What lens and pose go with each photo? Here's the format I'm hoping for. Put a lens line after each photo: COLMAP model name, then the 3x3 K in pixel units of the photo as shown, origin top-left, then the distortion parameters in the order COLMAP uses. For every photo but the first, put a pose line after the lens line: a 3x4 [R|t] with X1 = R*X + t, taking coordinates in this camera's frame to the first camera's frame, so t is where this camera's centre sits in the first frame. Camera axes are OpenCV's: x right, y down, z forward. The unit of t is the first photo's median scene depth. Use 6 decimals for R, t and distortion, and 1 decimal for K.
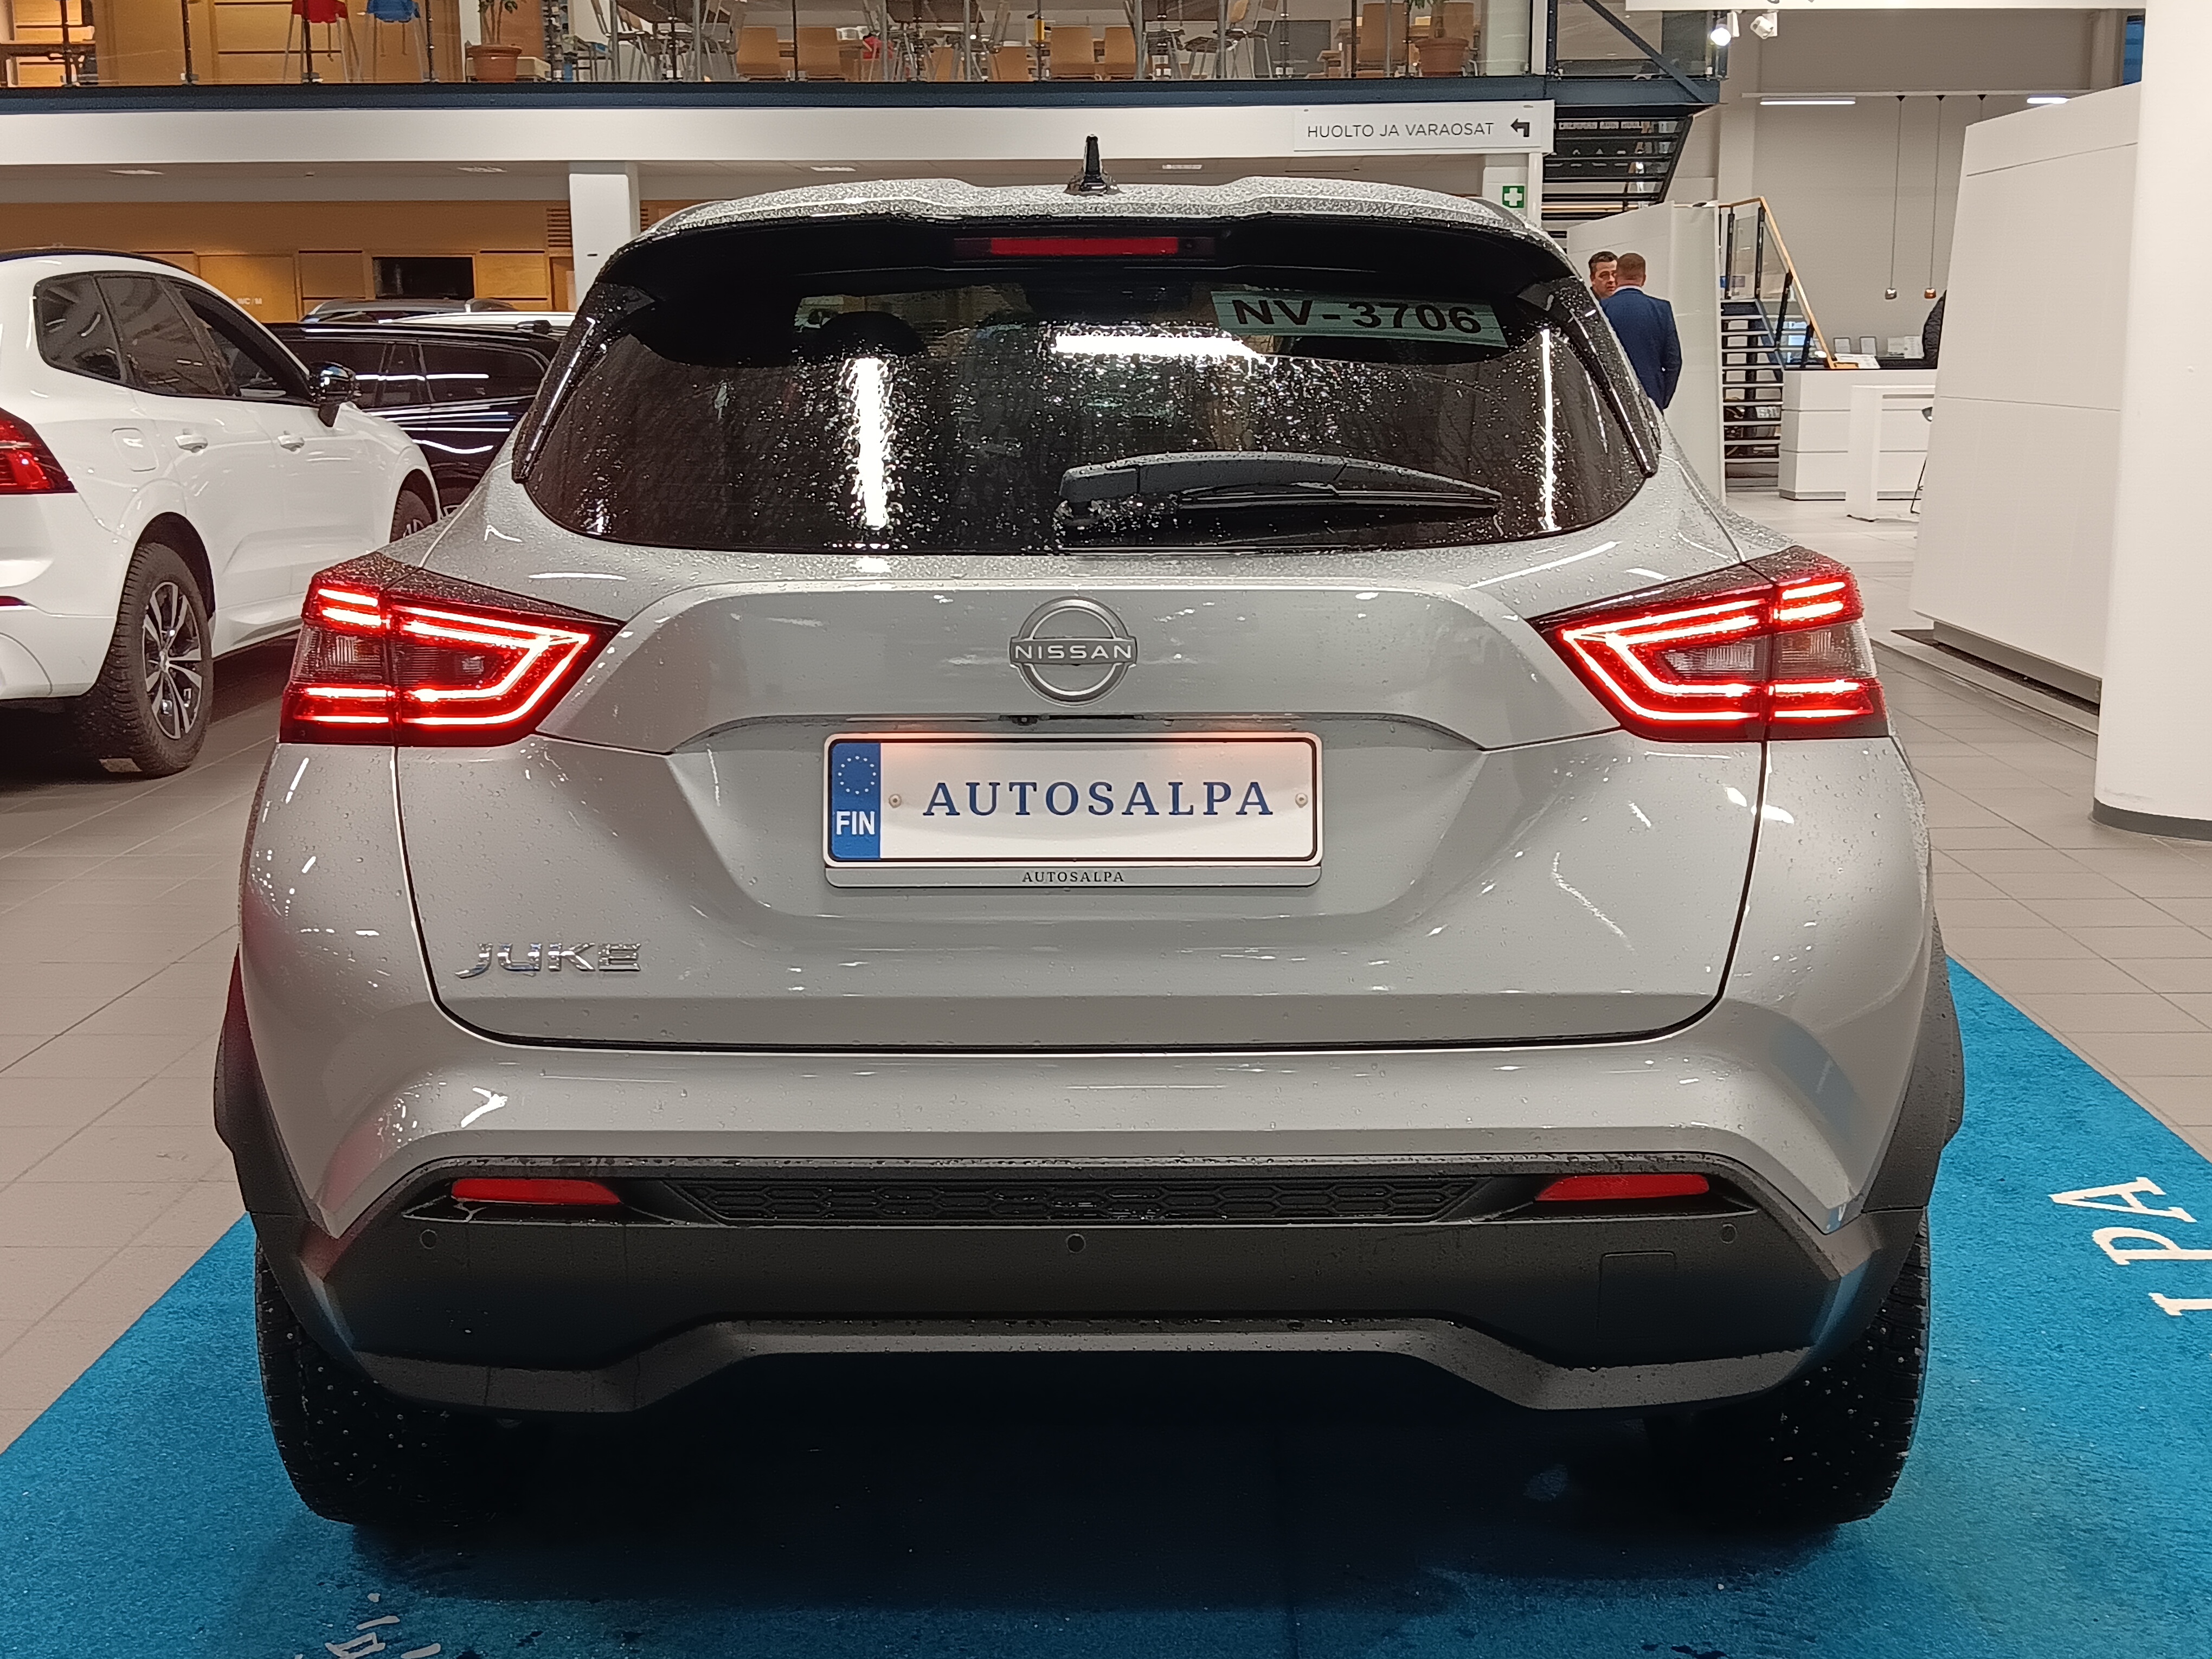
lens RADIAL K [[2626.9, 0, 1096.5], [0, 2626.9, 819.2], [0, 0, 1]] dist [0.033571, 0.000000]
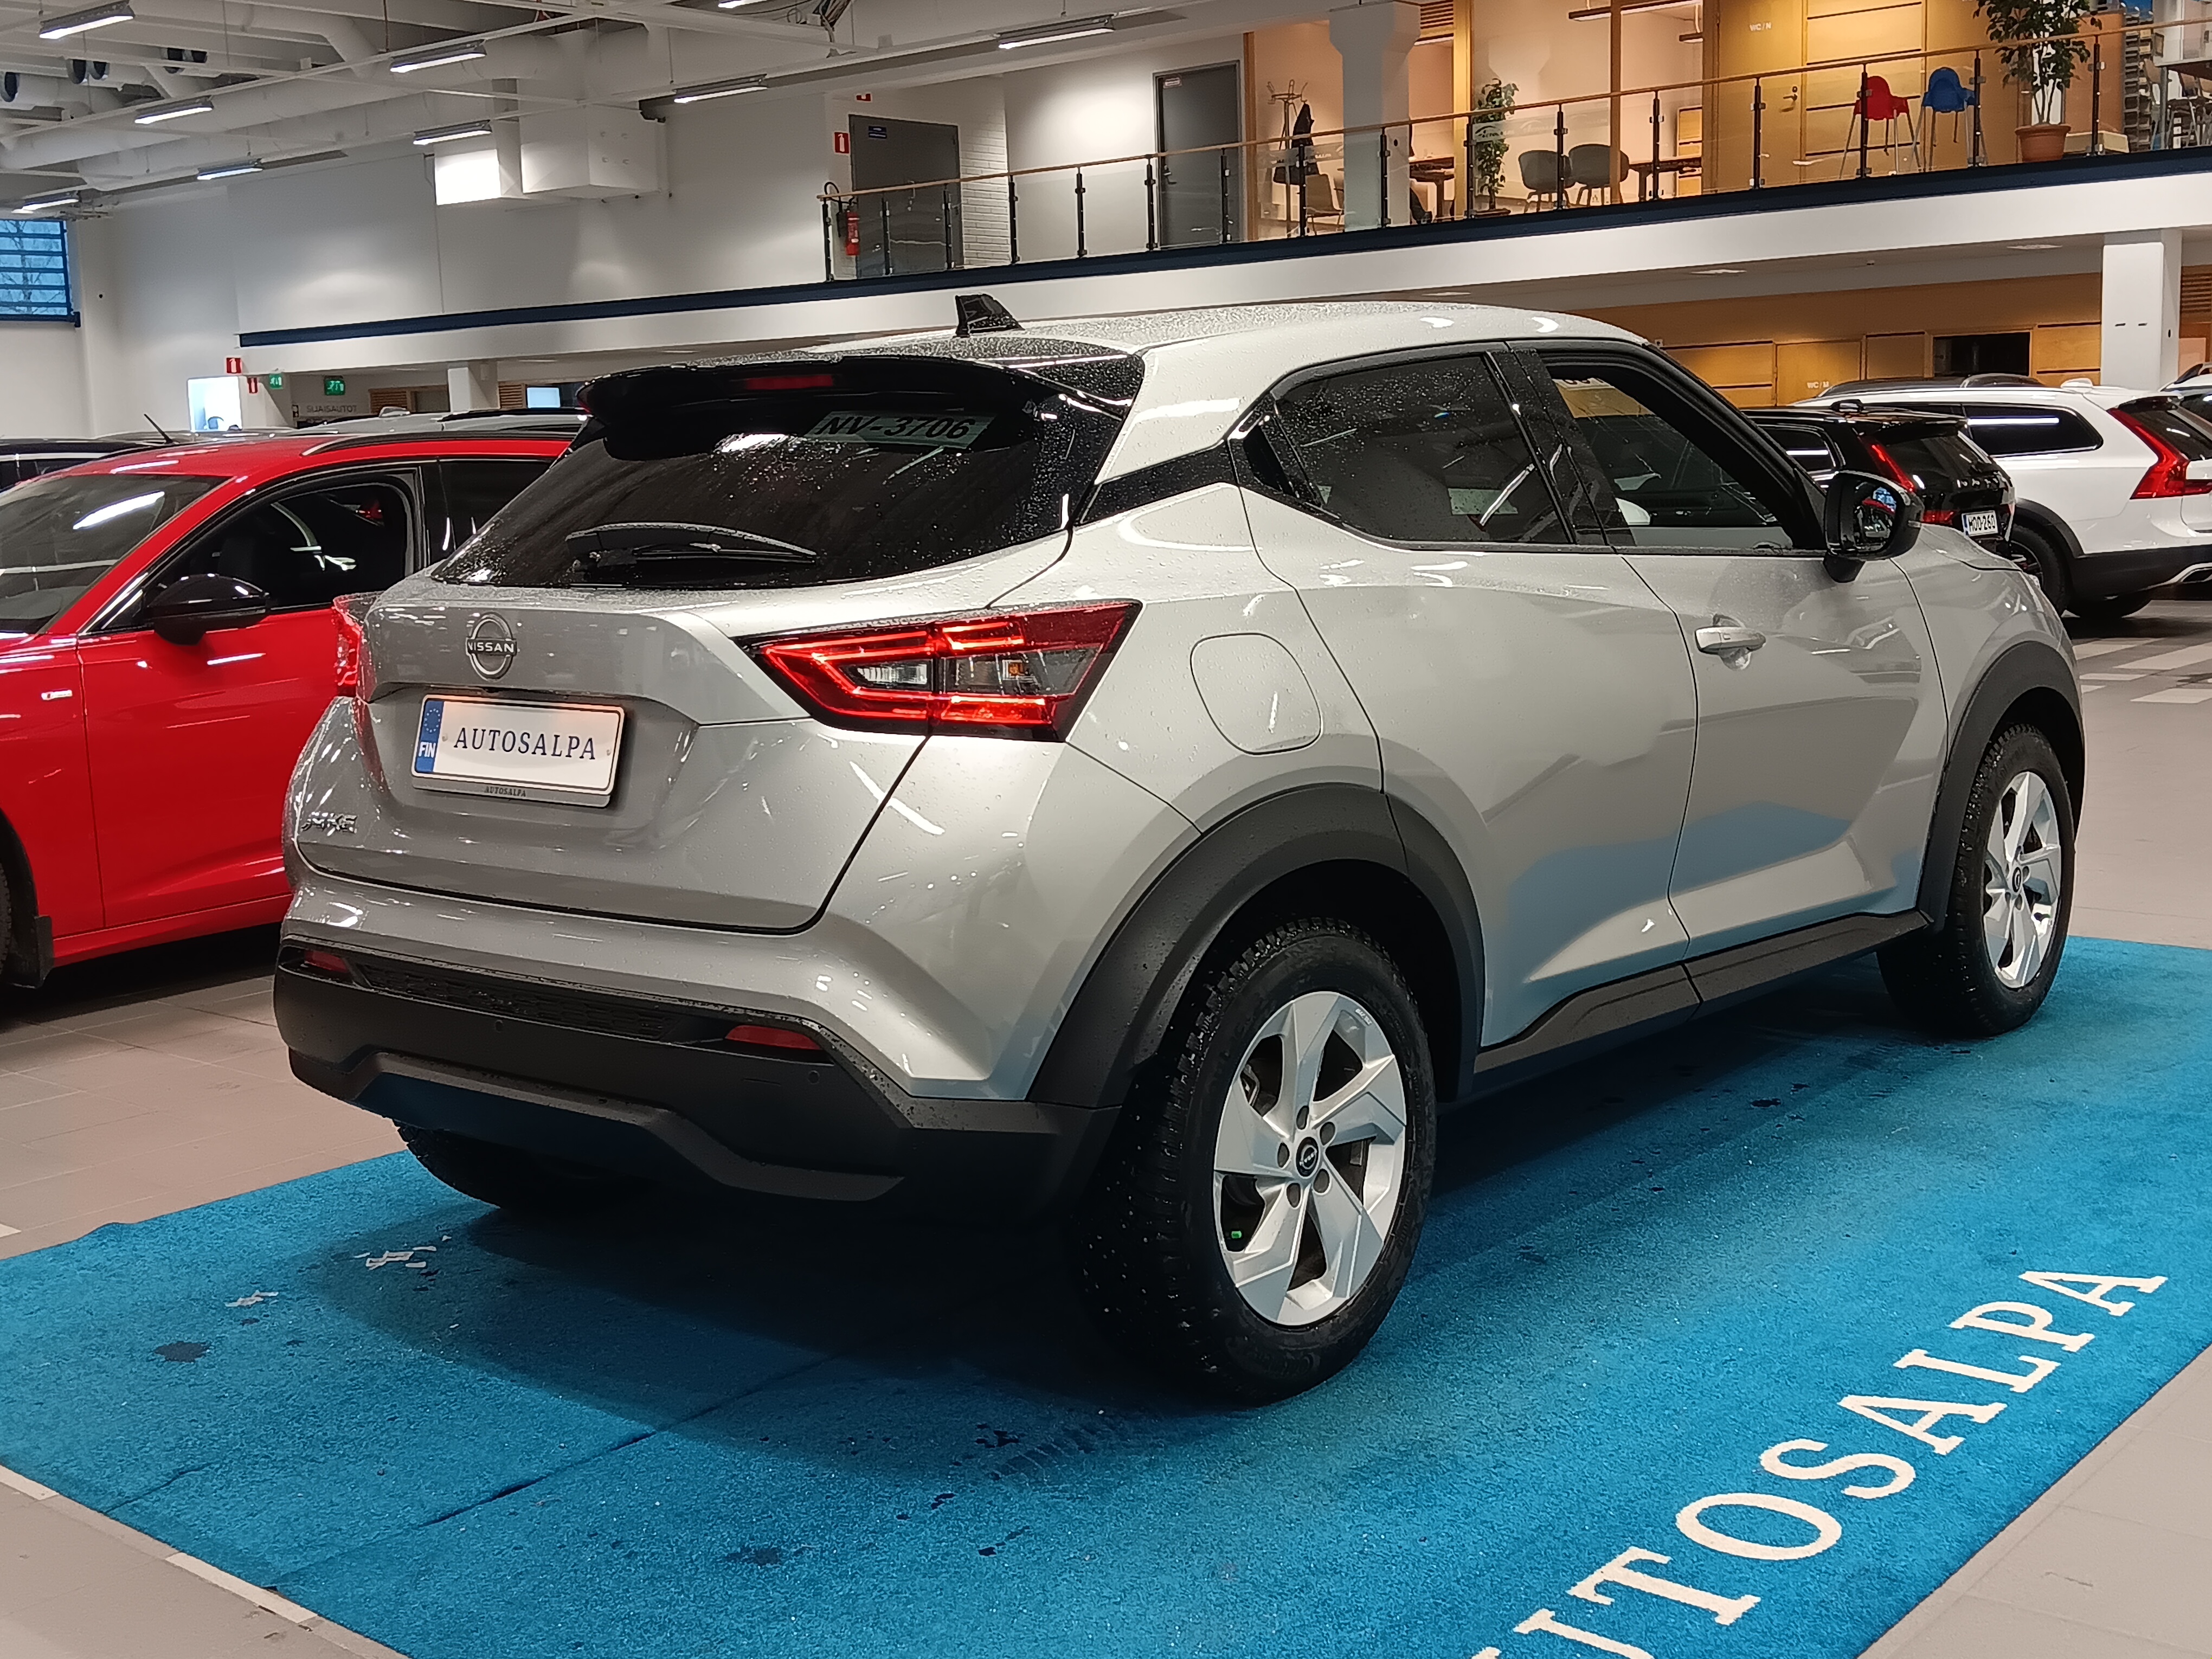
lens RADIAL K [[2626.9, 0, 1103.7], [0, 2626.9, 831.2], [0, 0, 1]] dist [0.033571, 0.000000]
pose [[0.771852, 0.075897, -0.631257, 1.050768], [-0.090240, 0.995876, 0.009397, -0.001095], [0.629366, 0.049711, 0.775517, 0.002707]]
